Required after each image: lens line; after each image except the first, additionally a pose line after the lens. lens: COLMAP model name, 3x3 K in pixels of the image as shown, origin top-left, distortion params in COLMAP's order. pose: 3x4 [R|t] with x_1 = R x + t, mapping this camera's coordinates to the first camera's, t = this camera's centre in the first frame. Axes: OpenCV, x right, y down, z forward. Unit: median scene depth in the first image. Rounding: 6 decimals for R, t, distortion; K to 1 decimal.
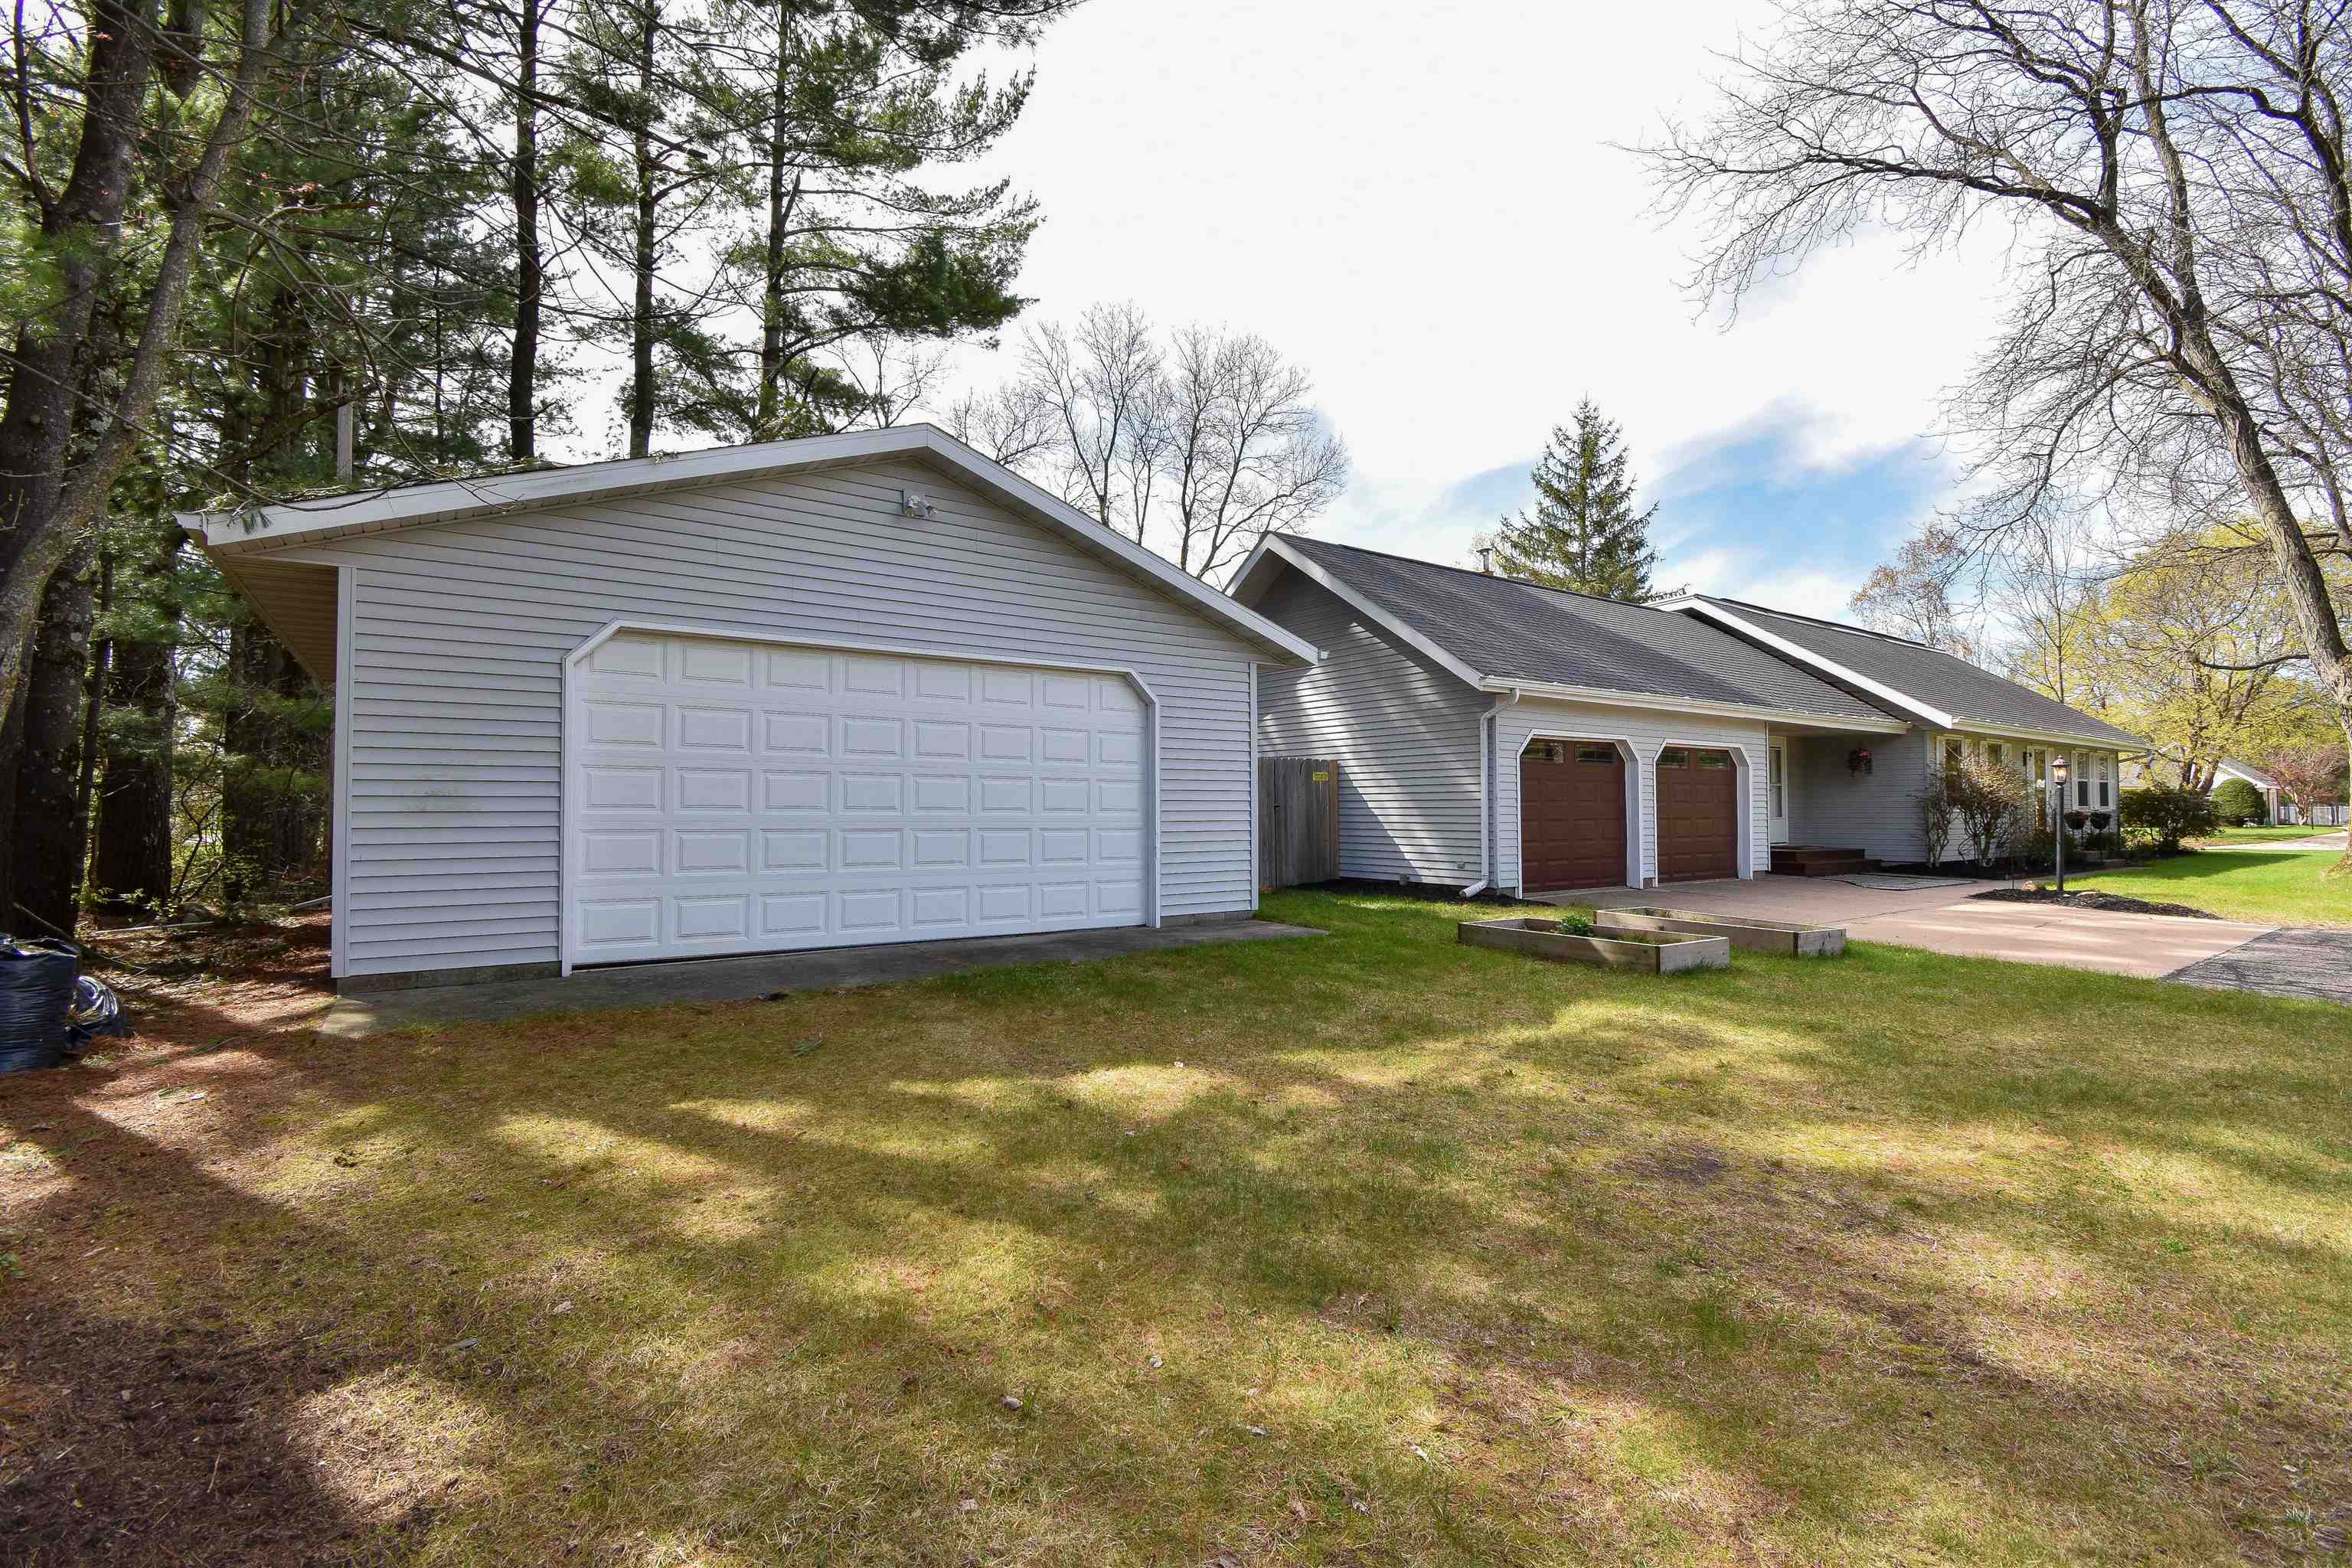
lens RADIAL K [[1045.3, 0, 1181.4], [0, 1045.3, 786.9], [0, 0, 1]] dist [0.014565, -0.022616]
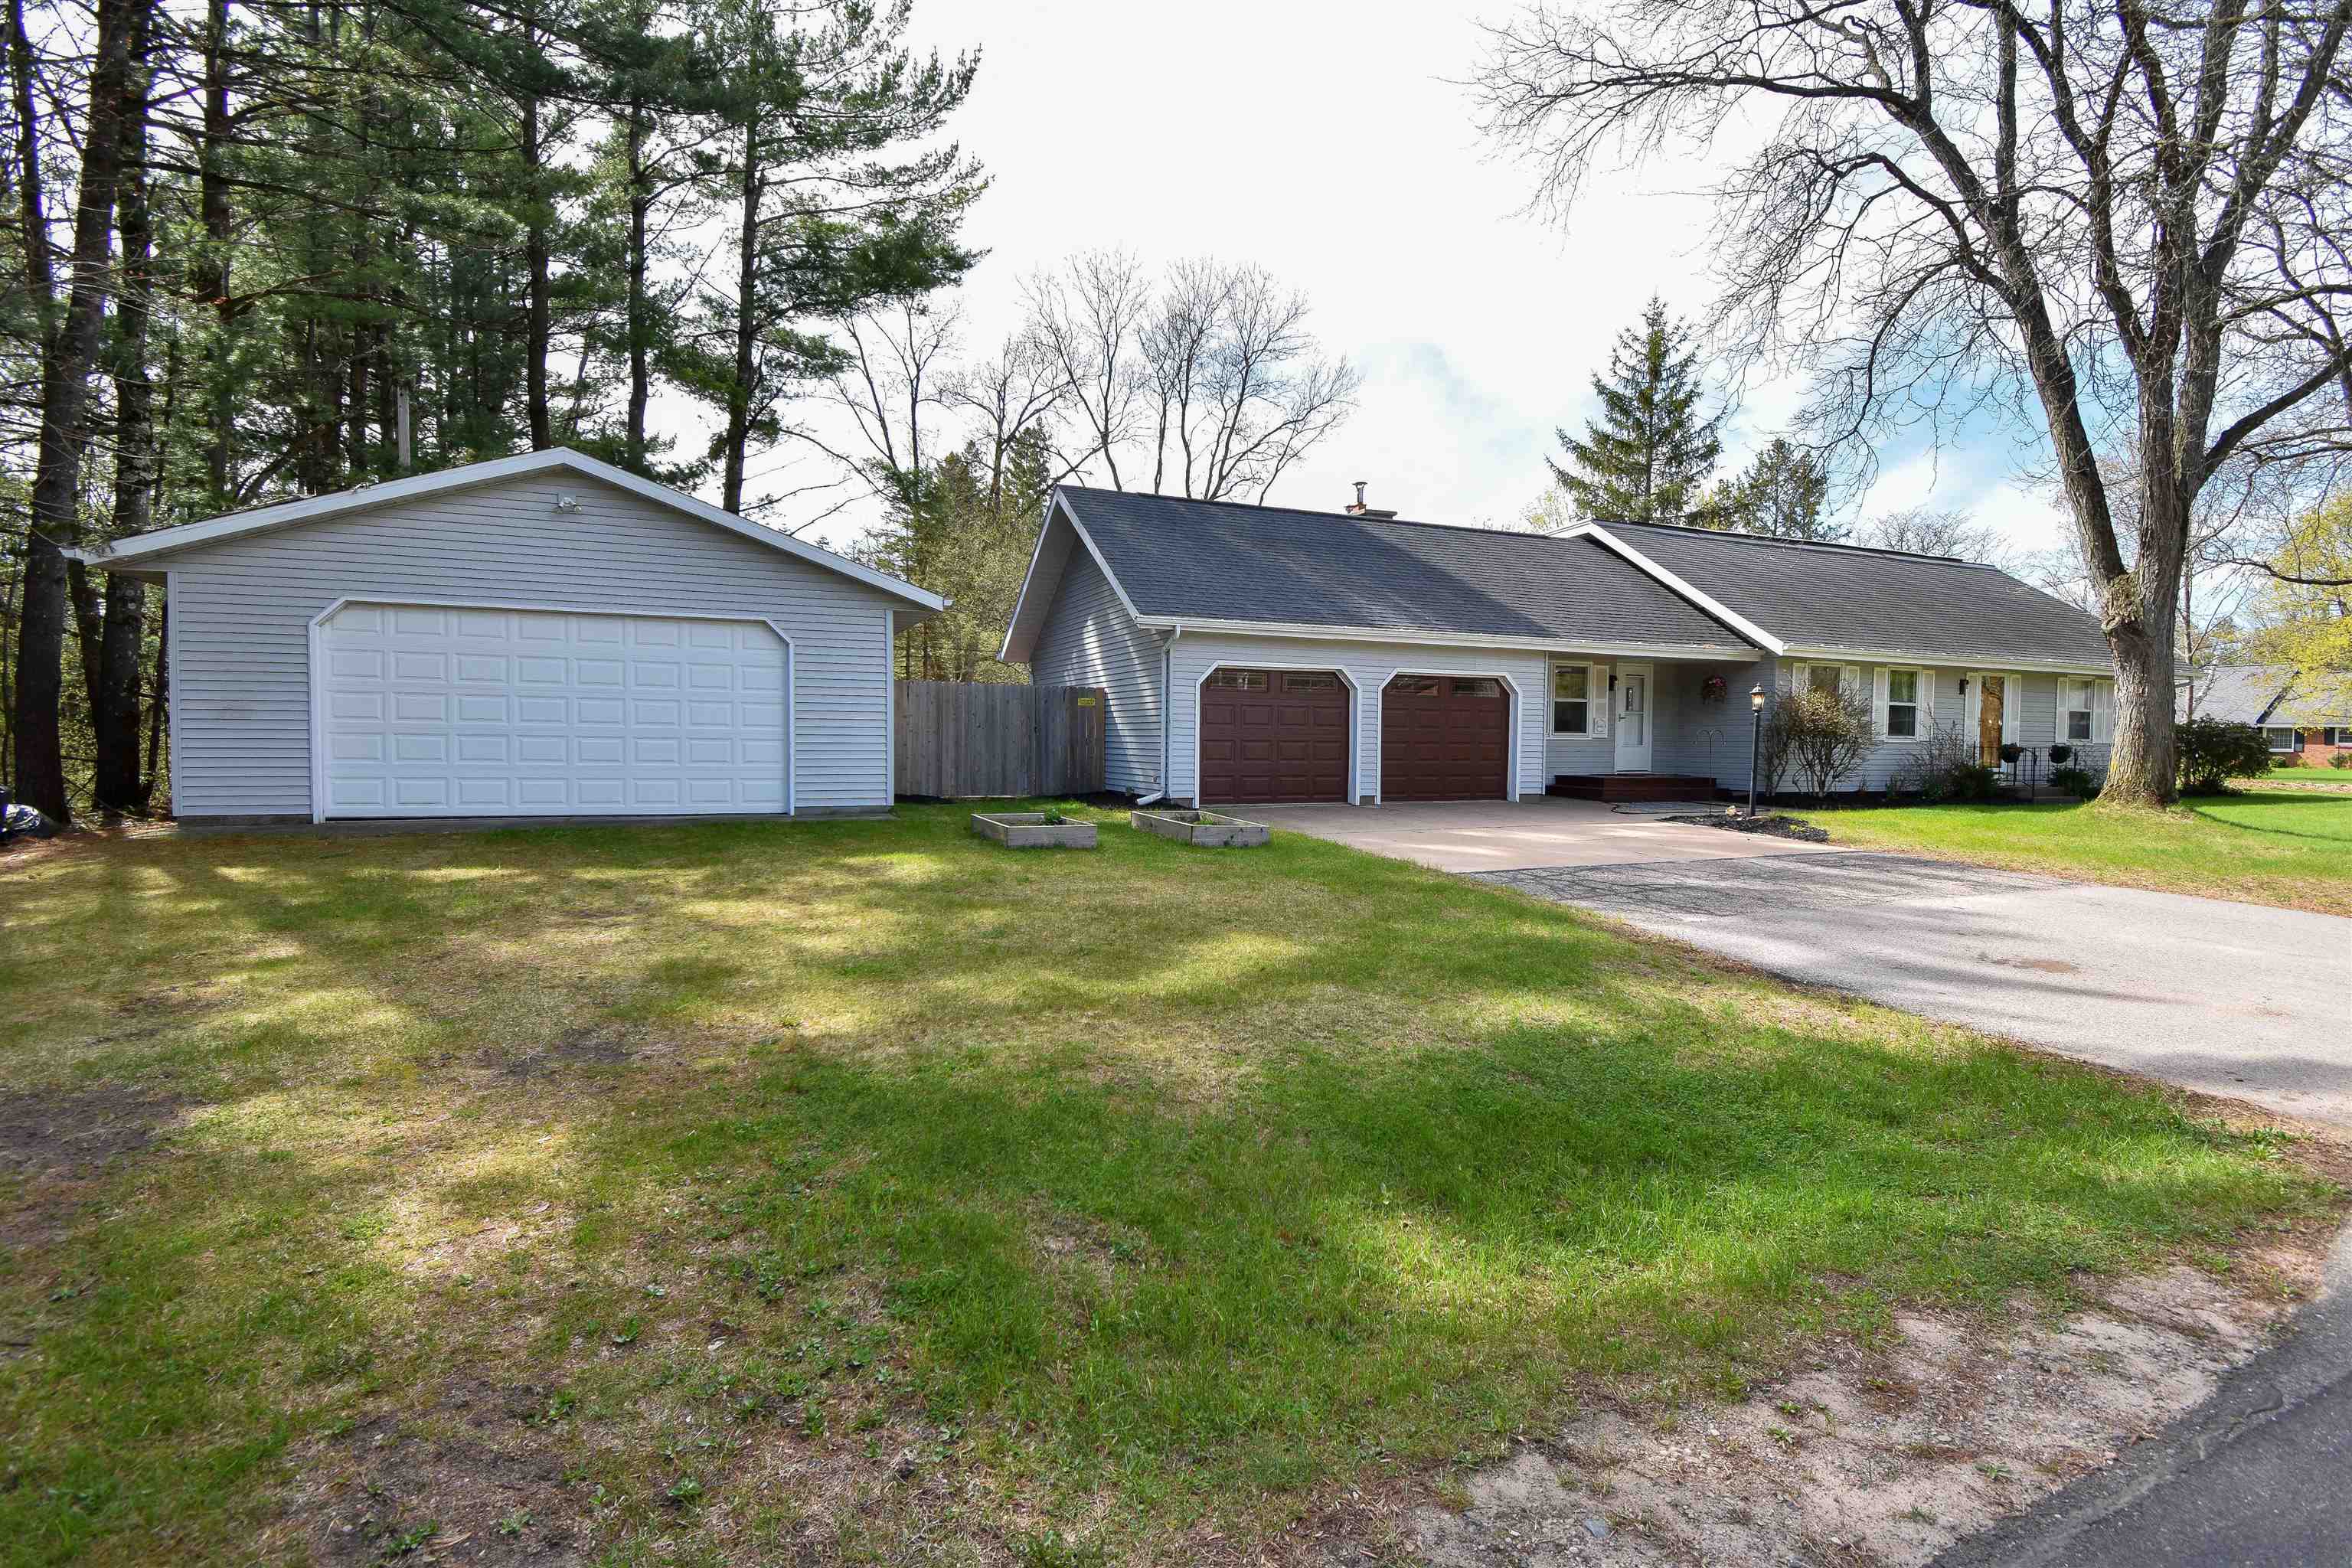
lens RADIAL K [[1098.7, 0, 1176.3], [0, 1098.7, 793.8], [0, 0, 1]] dist [0.014605, -0.024941]
pose [[0.978003, 0.021594, -0.207472, 0.444609], [-0.006774, 0.997390, 0.071879, 0.002997], [0.208482, -0.068893, 0.975597, -0.153098]]
